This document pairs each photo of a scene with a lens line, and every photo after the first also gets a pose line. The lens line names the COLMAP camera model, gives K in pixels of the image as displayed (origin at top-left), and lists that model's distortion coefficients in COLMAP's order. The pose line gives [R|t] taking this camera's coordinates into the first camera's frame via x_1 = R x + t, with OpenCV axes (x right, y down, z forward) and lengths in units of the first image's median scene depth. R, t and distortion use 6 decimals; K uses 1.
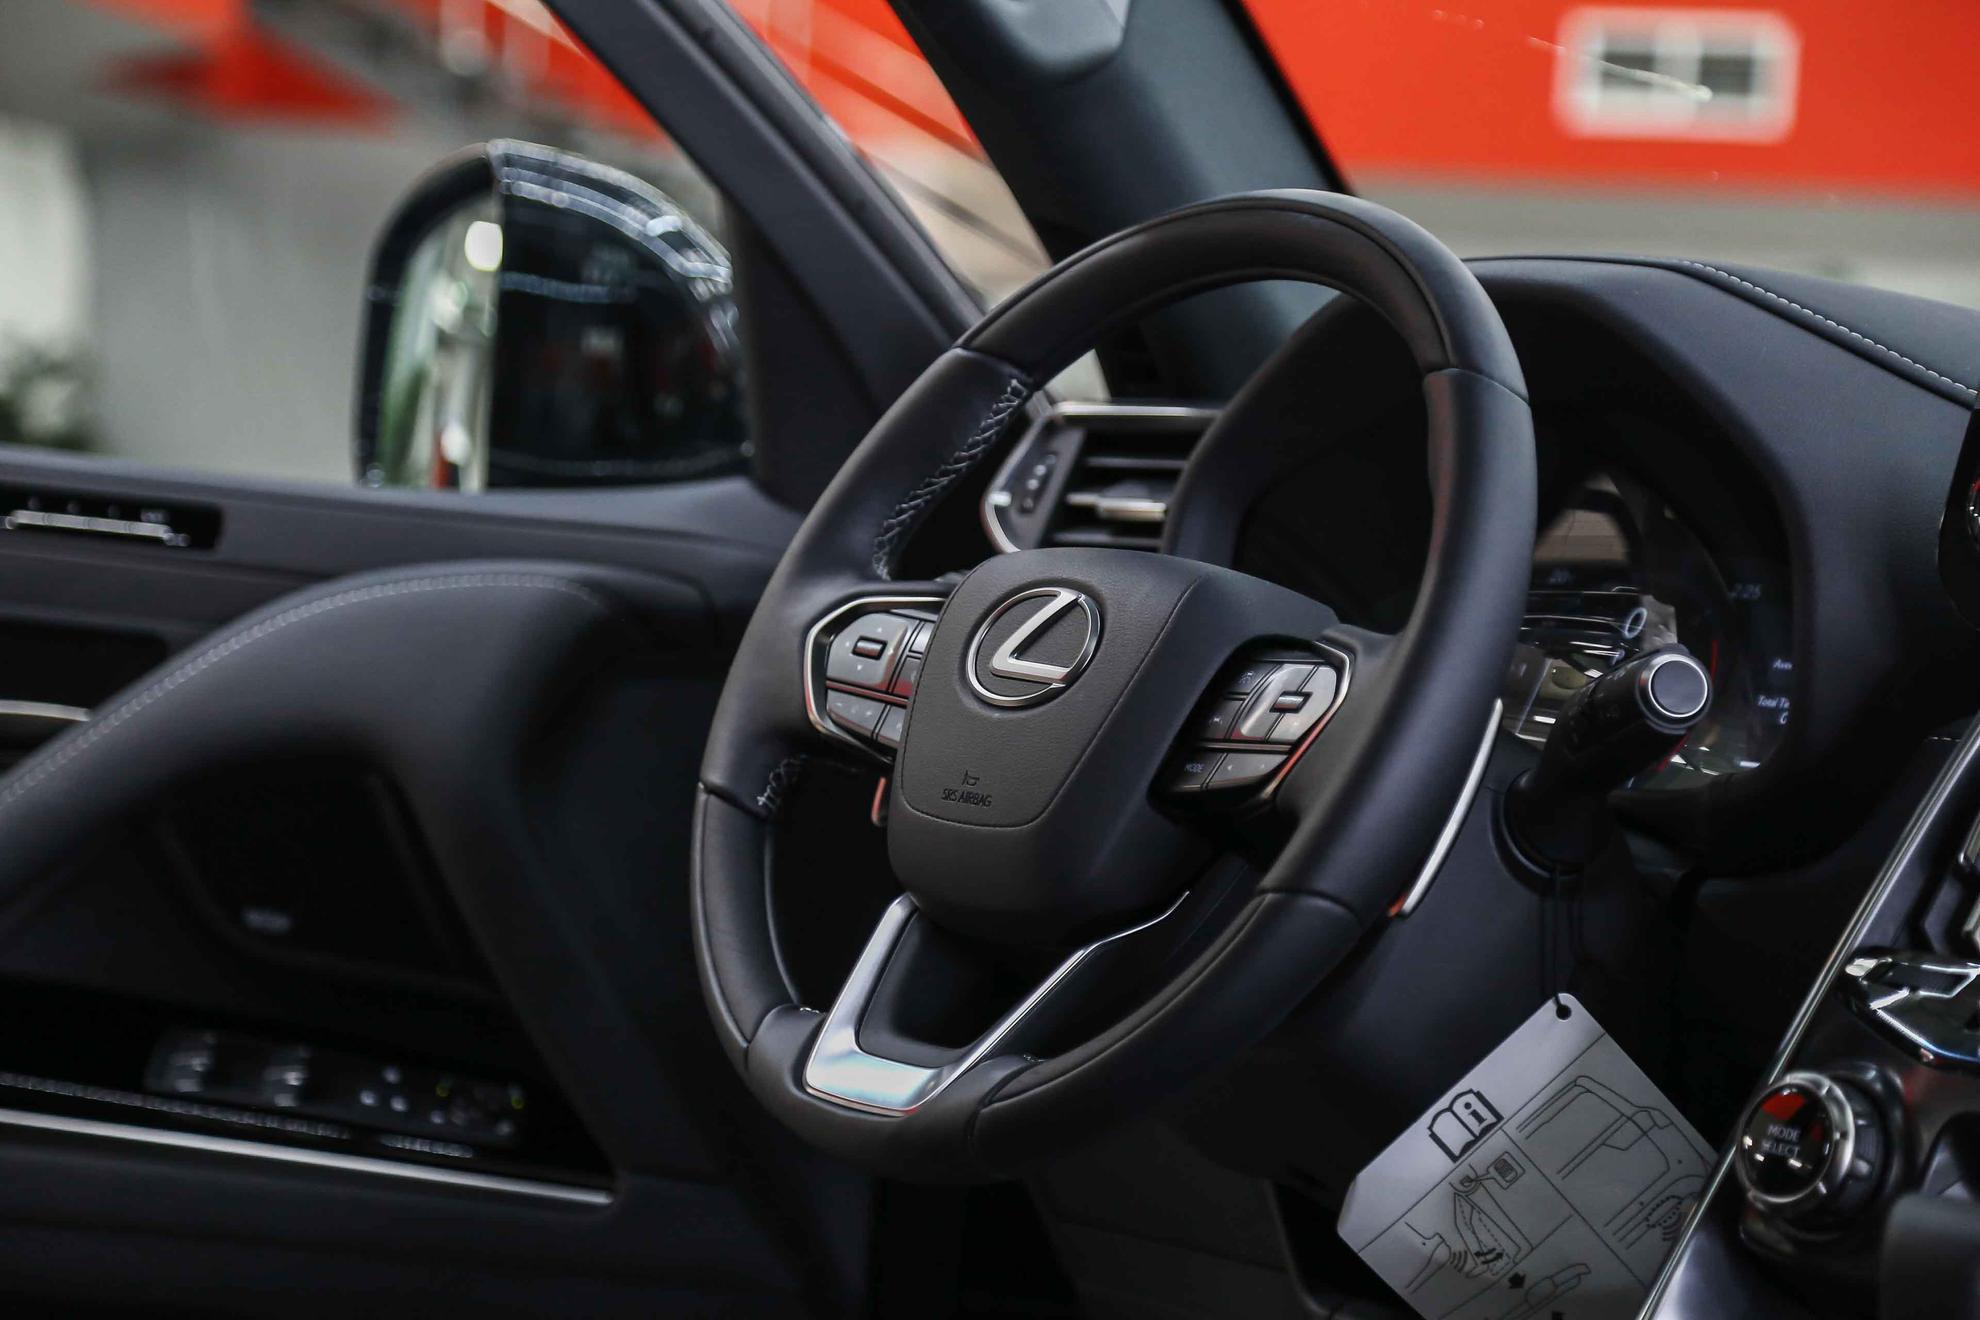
lens RADIAL K [[4988.4, 0, 990.0], [0, 4988.4, 660.0], [0, 0, 1]] dist [0.491526, 0.106987]
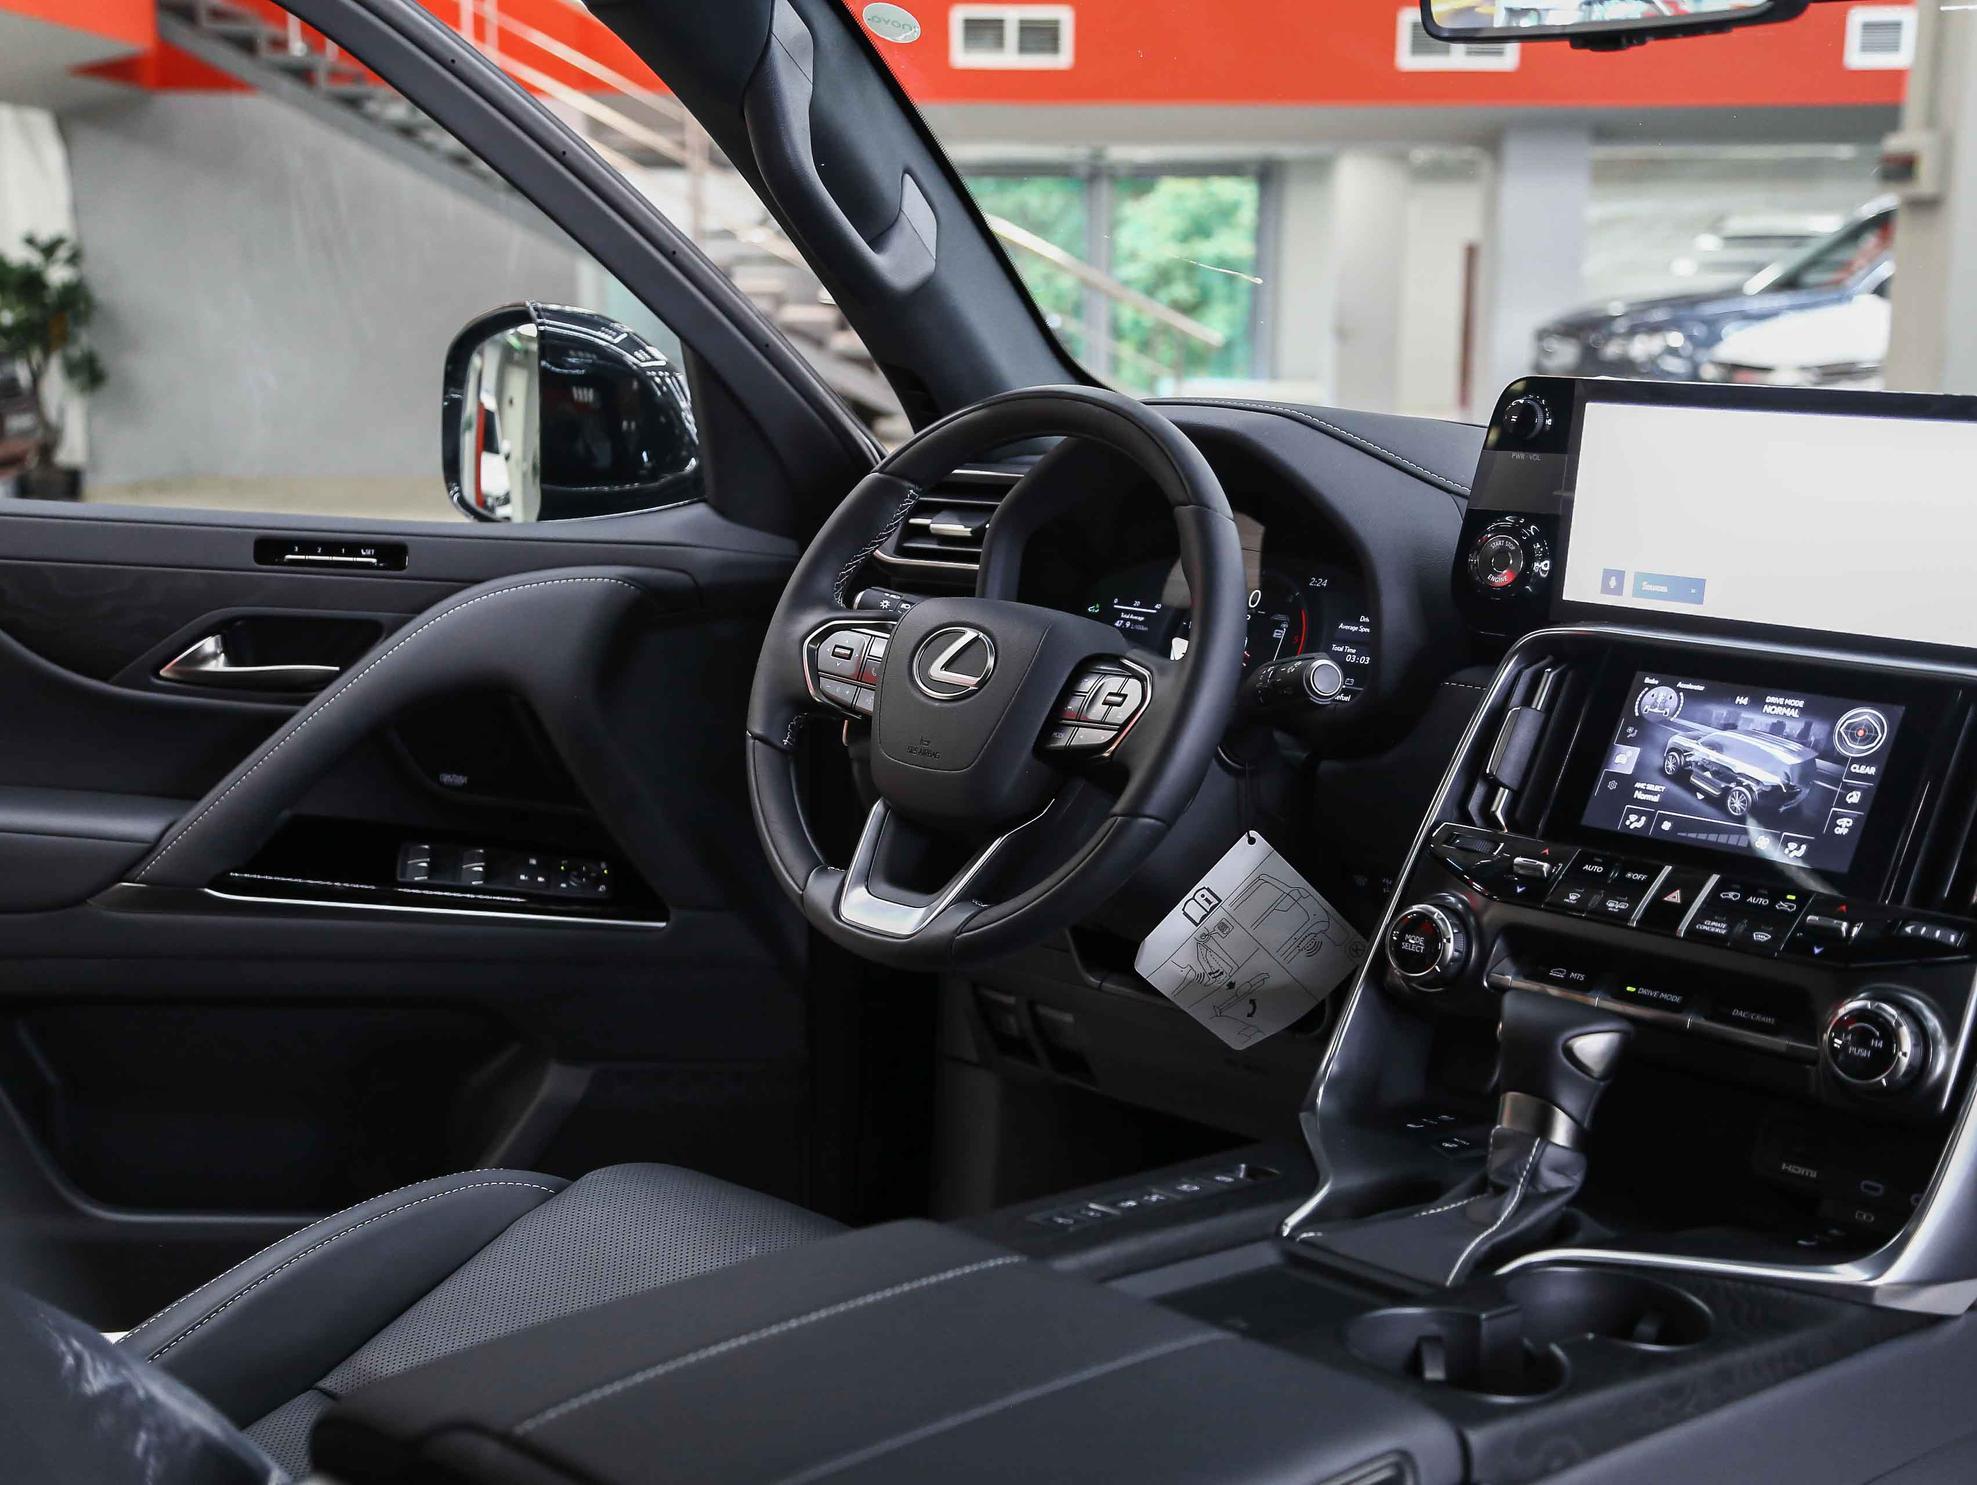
lens RADIAL K [[2837.3, 0, 988.5], [0, 2837.3, 742.5], [0, 0, 1]] dist [0.134509, -0.020593]
pose [[0.988185, -0.073139, 0.134692, -0.113931], [0.052638, 0.987295, 0.149929, -0.122090], [-0.143946, -0.141067, 0.979479, 0.012362]]
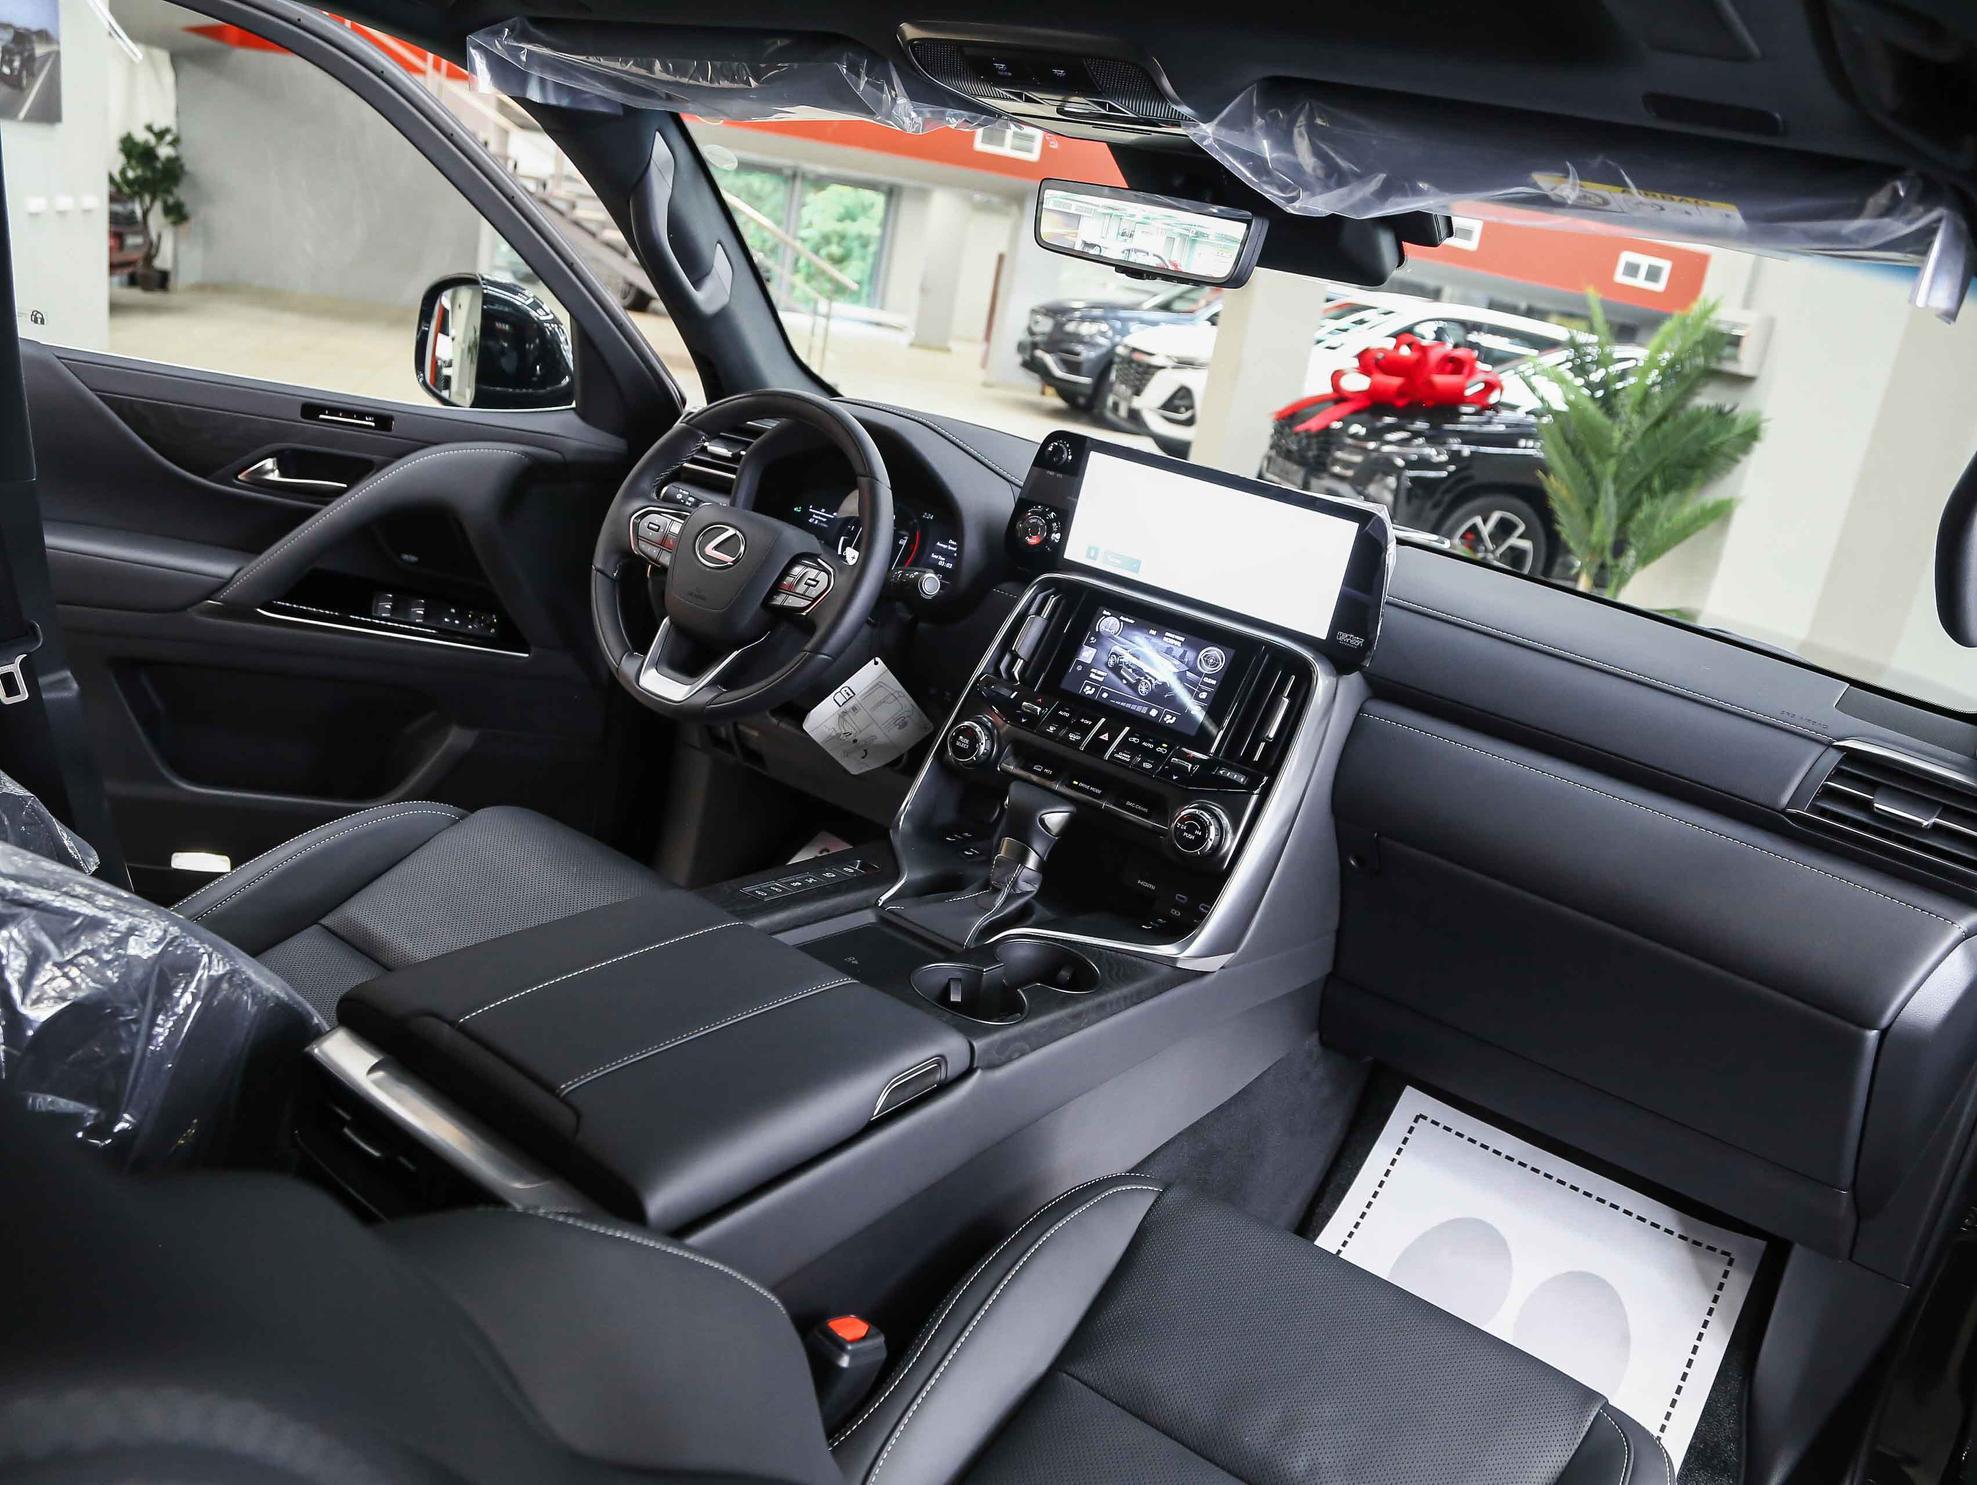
lens RADIAL K [[1592.8, 0, 988.5], [0, 1592.8, 742.5], [0, 0, 1]] dist [-0.088775, 0.042329]
pose [[0.947803, 0.003641, 0.318835, -0.142043], [-0.102242, 0.950606, 0.293078, -0.186440], [-0.302019, -0.310378, 0.901360, 0.036677]]
